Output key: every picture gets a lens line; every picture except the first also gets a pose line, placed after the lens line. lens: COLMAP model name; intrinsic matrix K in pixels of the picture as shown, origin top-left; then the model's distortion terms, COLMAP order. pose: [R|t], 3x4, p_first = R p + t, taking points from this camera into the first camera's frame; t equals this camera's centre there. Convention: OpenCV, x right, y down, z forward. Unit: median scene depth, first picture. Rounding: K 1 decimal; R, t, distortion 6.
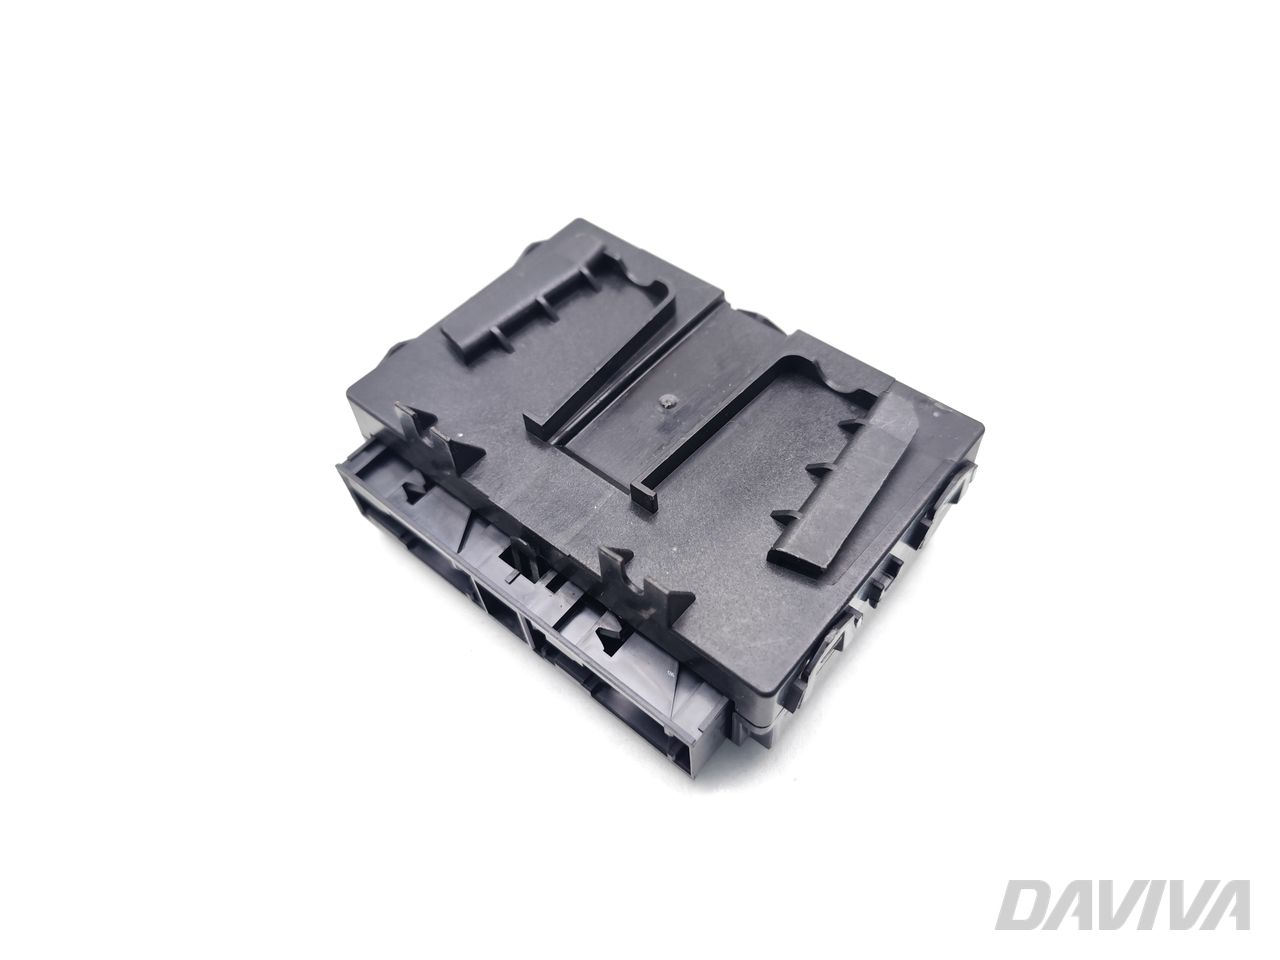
lens RADIAL K [[977.7, 0, 642.7], [0, 977.7, 482.5], [0, 0, 1]] dist [-0.009215, -0.000630]
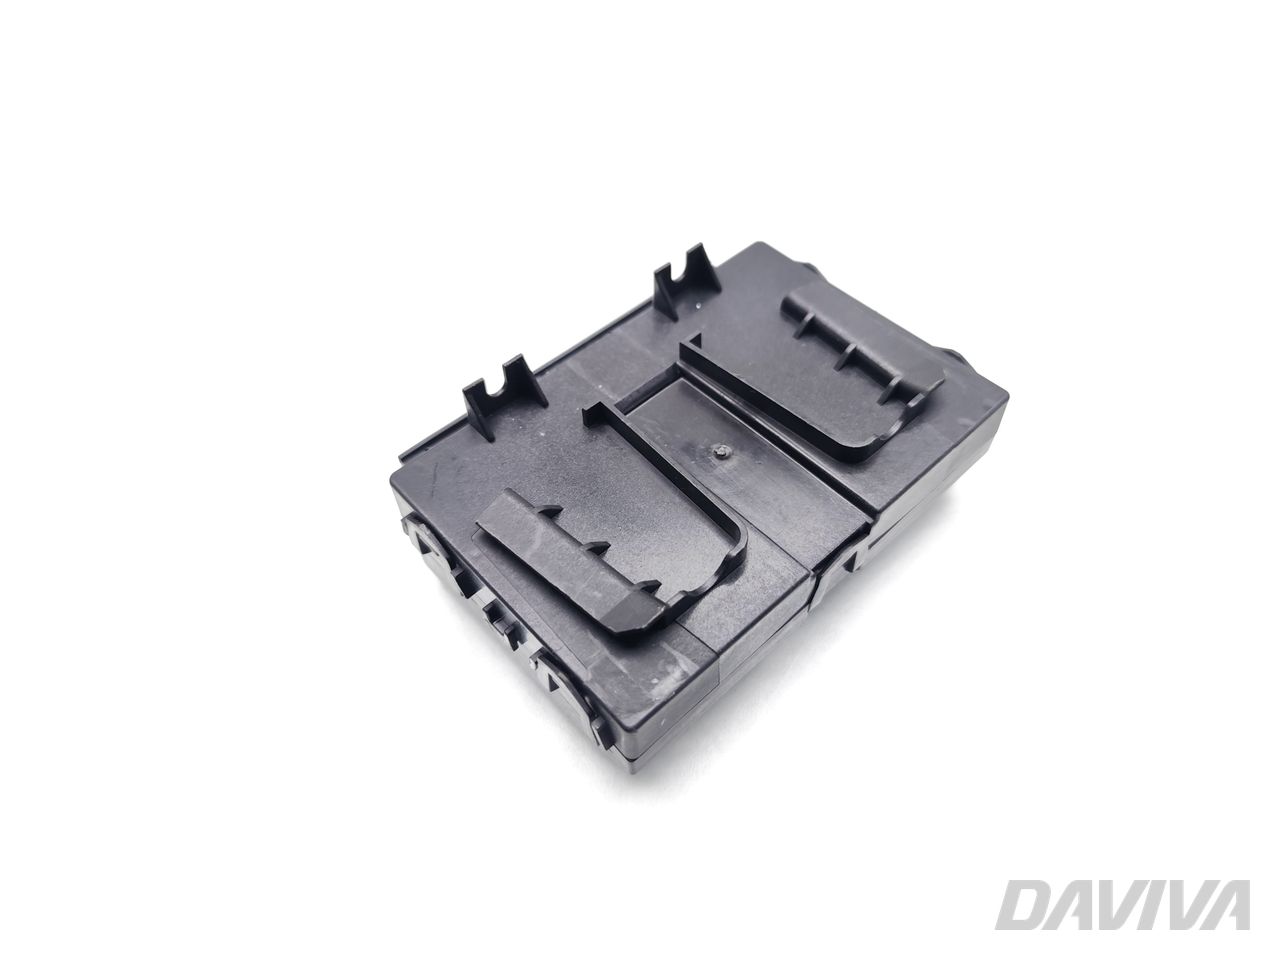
lens RADIAL K [[858.8, 0, 642.8], [0, 858.8, 476.6], [0, 0, 1]] dist [0.007068, 0.000287]
pose [[-0.108668, 0.831759, -0.544397, 0.525157], [-0.766768, 0.278400, 0.578411, -0.511587], [0.632659, 0.480281, 0.607514, 0.405081]]
